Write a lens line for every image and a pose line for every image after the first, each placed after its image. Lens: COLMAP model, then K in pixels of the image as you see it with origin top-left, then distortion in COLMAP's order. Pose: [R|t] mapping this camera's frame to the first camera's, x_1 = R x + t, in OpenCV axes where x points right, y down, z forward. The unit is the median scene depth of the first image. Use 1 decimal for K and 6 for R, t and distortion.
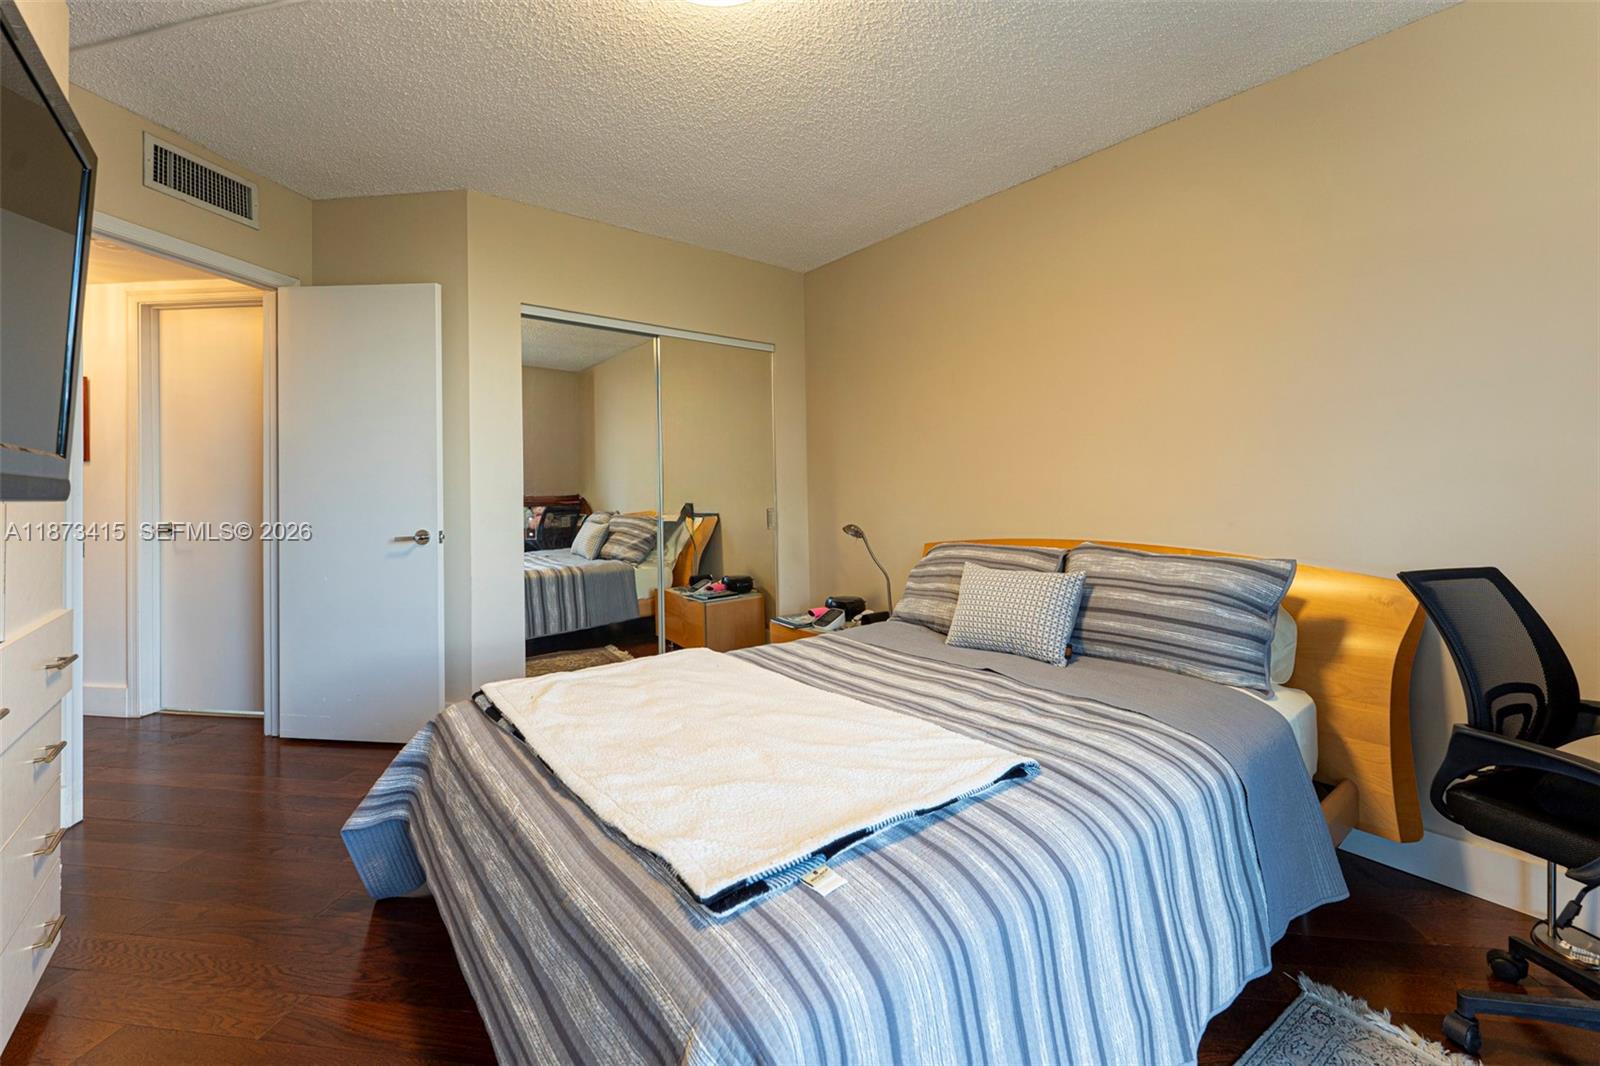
lens RADIAL K [[645.4, 0, 802.8], [0, 645.4, 510.9], [0, 0, 1]] dist [0.000429, -0.000009]
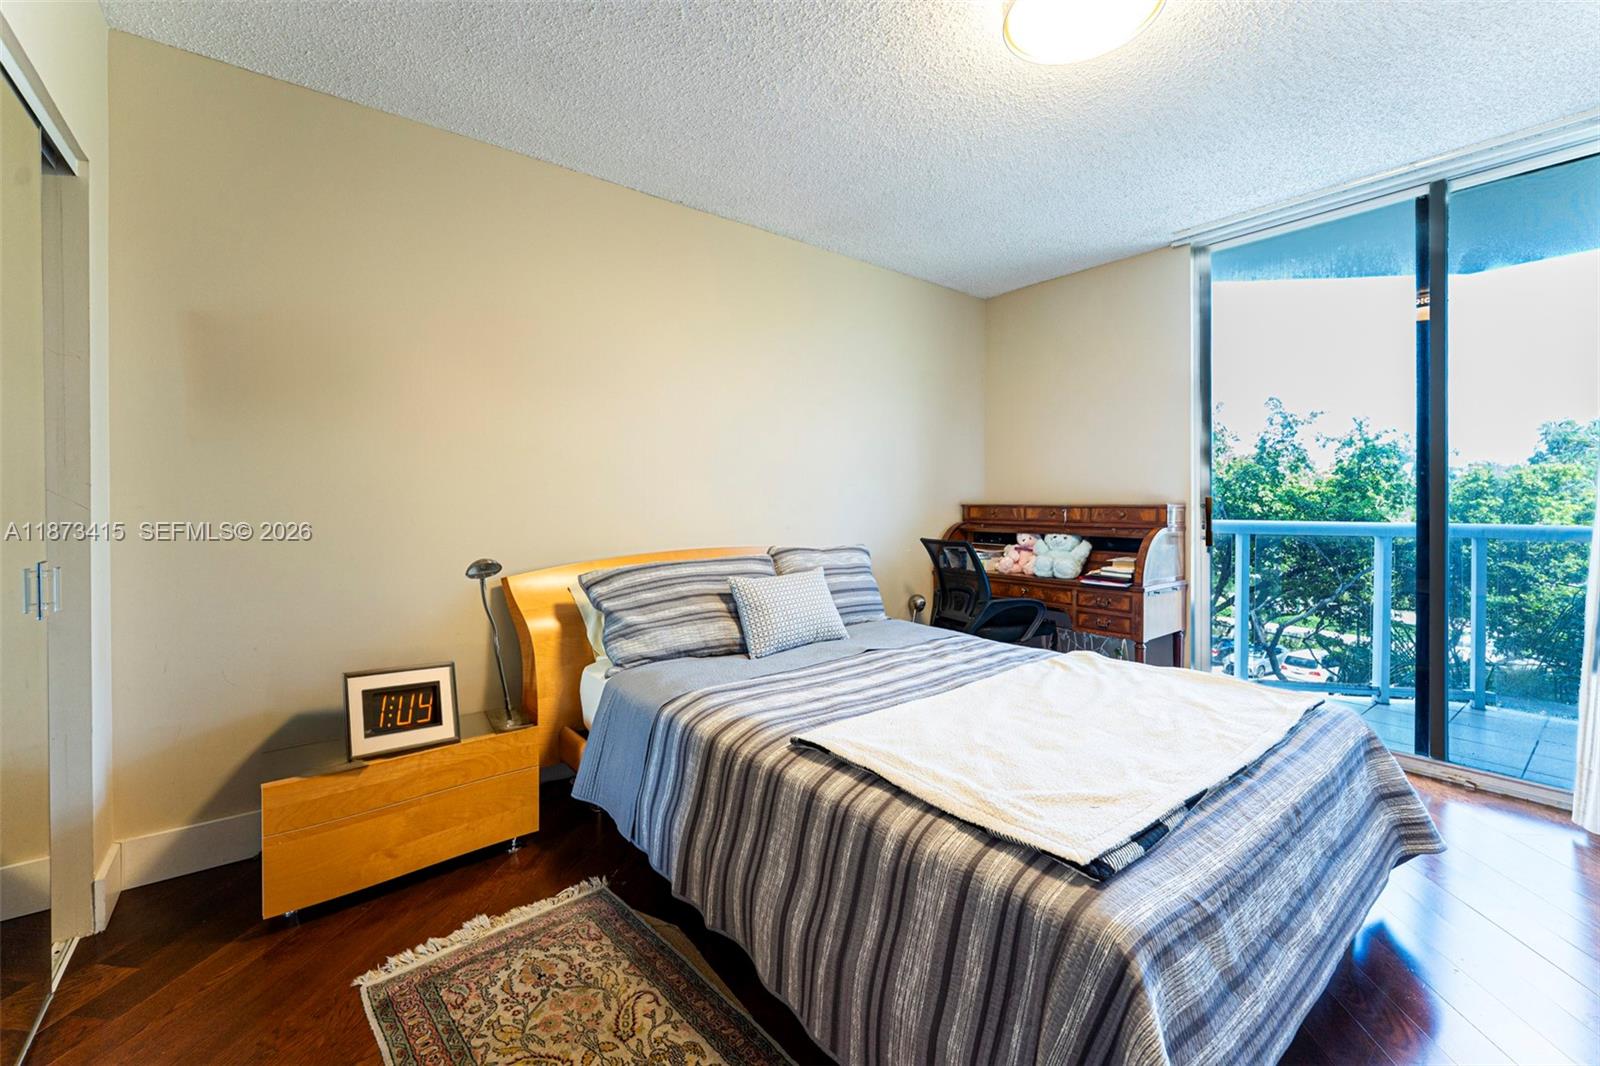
lens RADIAL K [[645.4, 0, 802.8], [0, 645.4, 510.9], [0, 0, 1]] dist [0.000429, -0.000009]
pose [[0.005250, -0.012377, 0.999910, -1.235505], [0.014222, 0.999823, 0.012301, -0.050415], [-0.999885, 0.014156, 0.005425, 1.444696]]
